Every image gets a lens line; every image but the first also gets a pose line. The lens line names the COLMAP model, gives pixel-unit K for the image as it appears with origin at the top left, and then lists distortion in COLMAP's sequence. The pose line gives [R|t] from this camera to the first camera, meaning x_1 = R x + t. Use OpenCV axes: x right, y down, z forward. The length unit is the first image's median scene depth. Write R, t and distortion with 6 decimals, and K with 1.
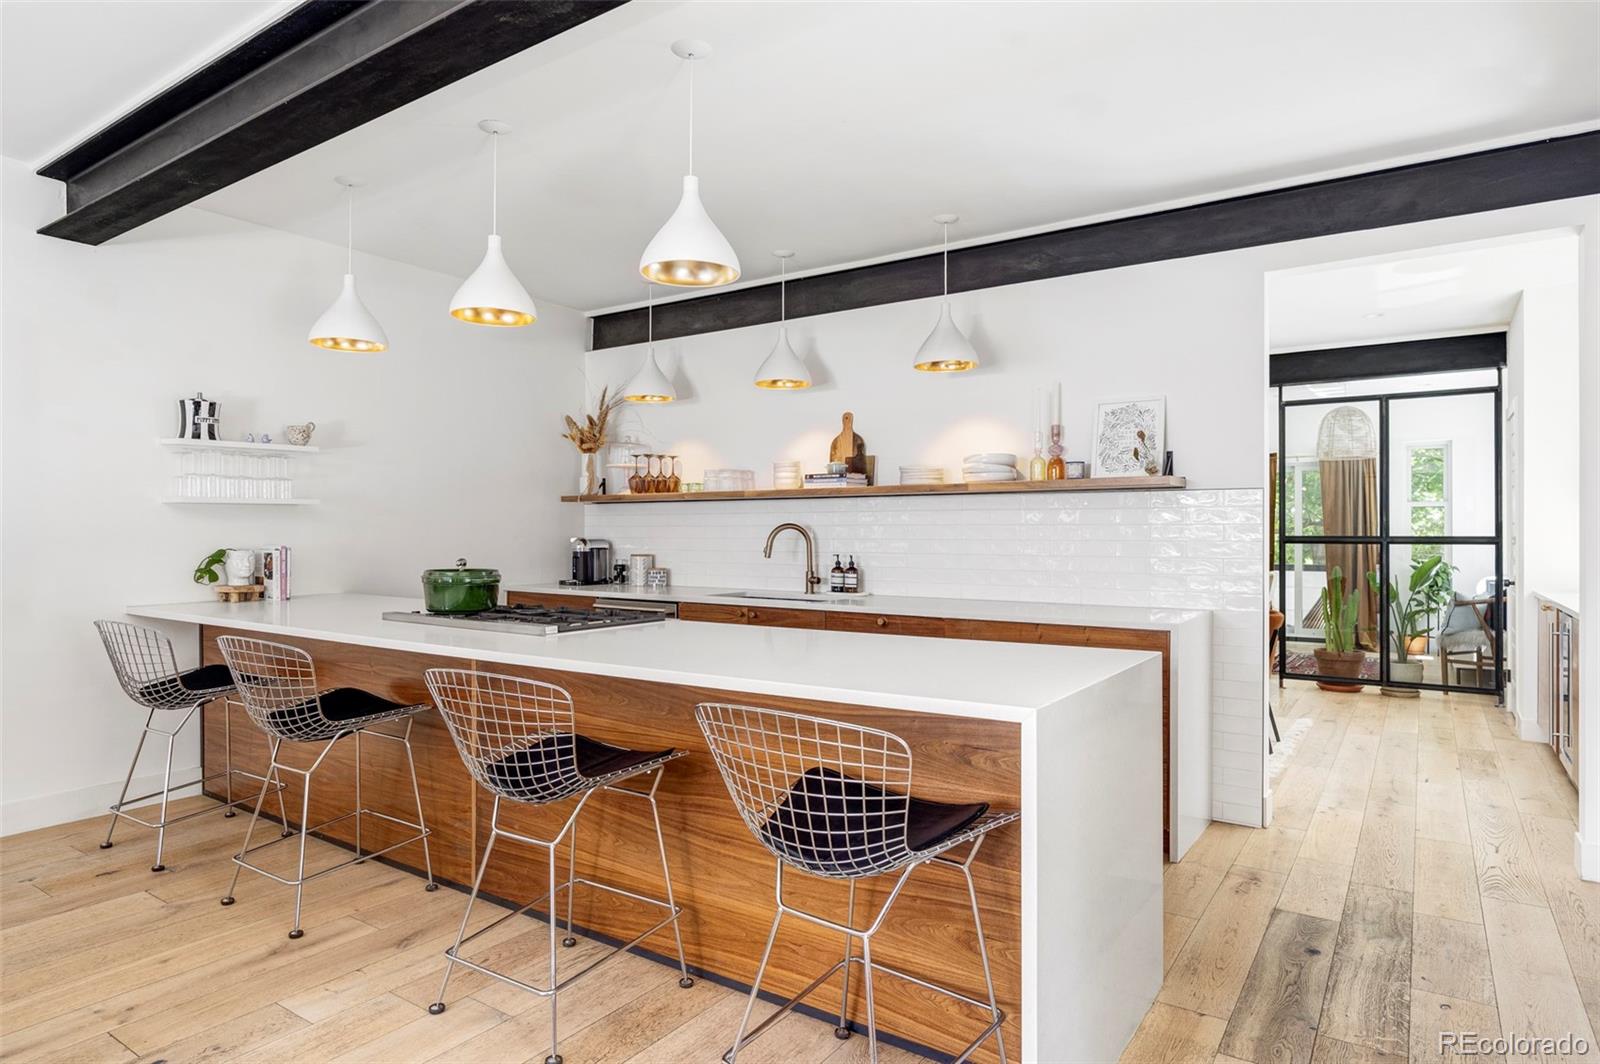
lens RADIAL K [[893.5, 0, 756.0], [0, 893.5, 512.4], [0, 0, 1]] dist [-0.005197, 0.001712]
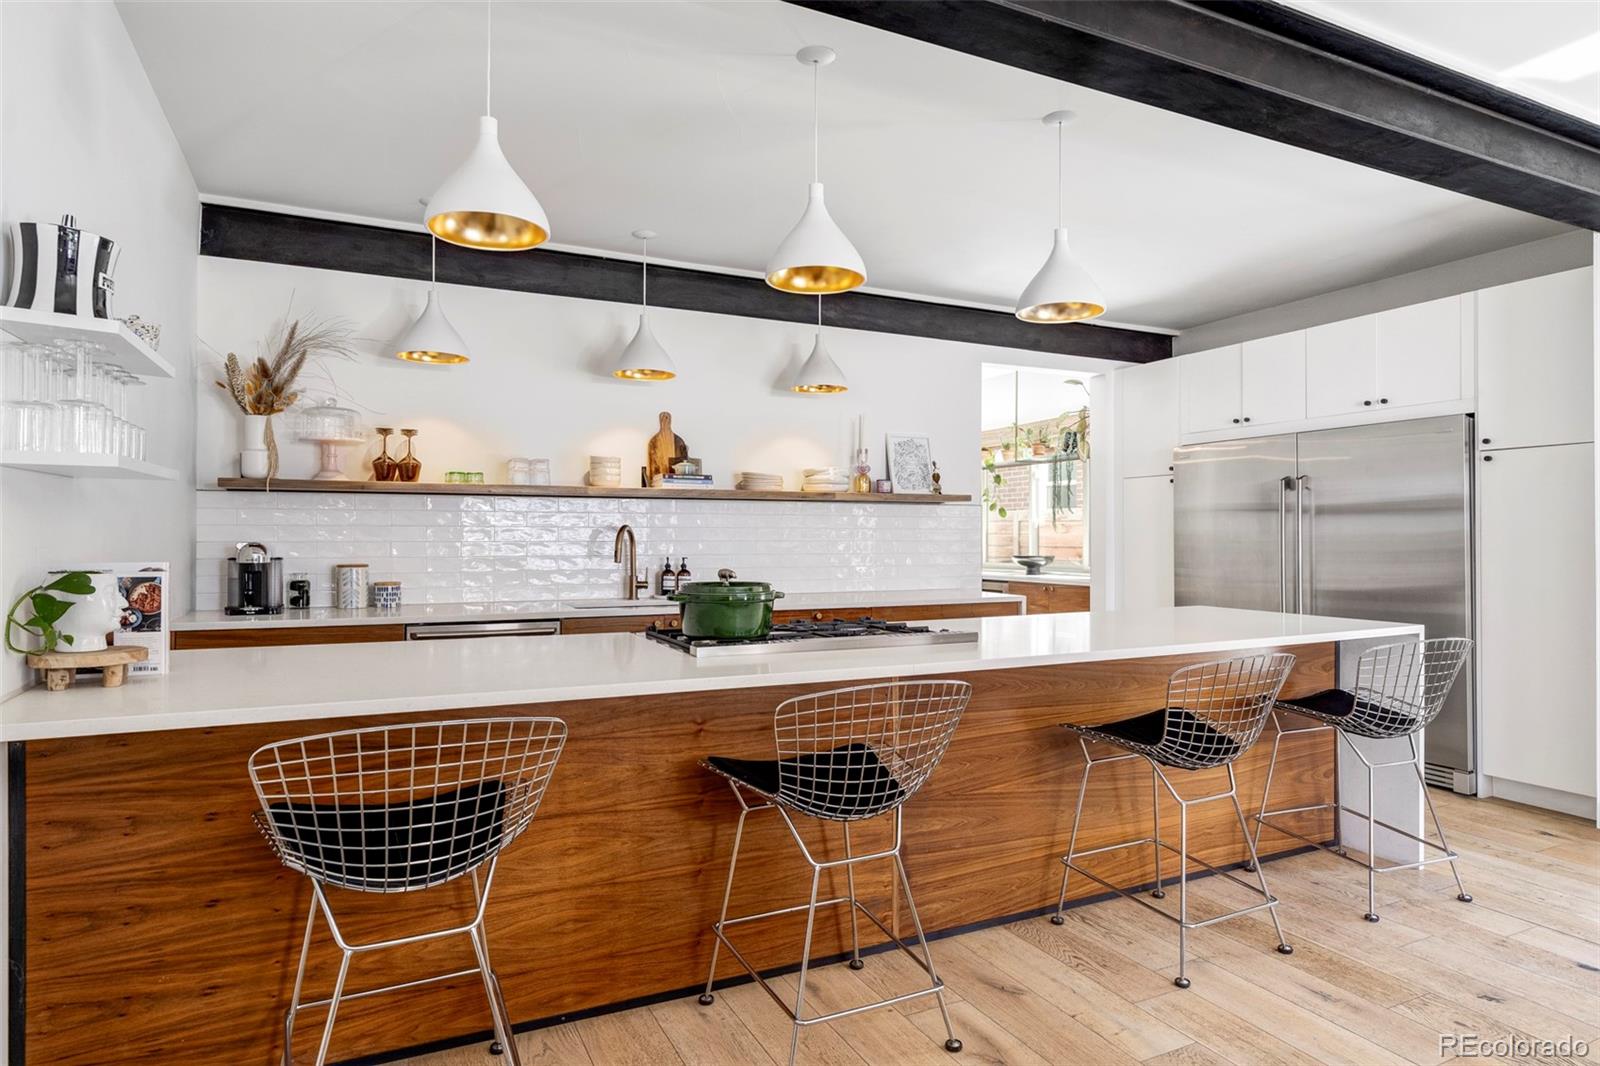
lens RADIAL K [[893.5, 0, 791.0], [0, 893.5, 522.6], [0, 0, 1]] dist [-0.005197, 0.001712]
pose [[0.505775, 0.014190, 0.862549, -0.671203], [-0.019398, 0.999799, -0.005074, 0.011266], [-0.862447, -0.014166, 0.505949, 0.387346]]
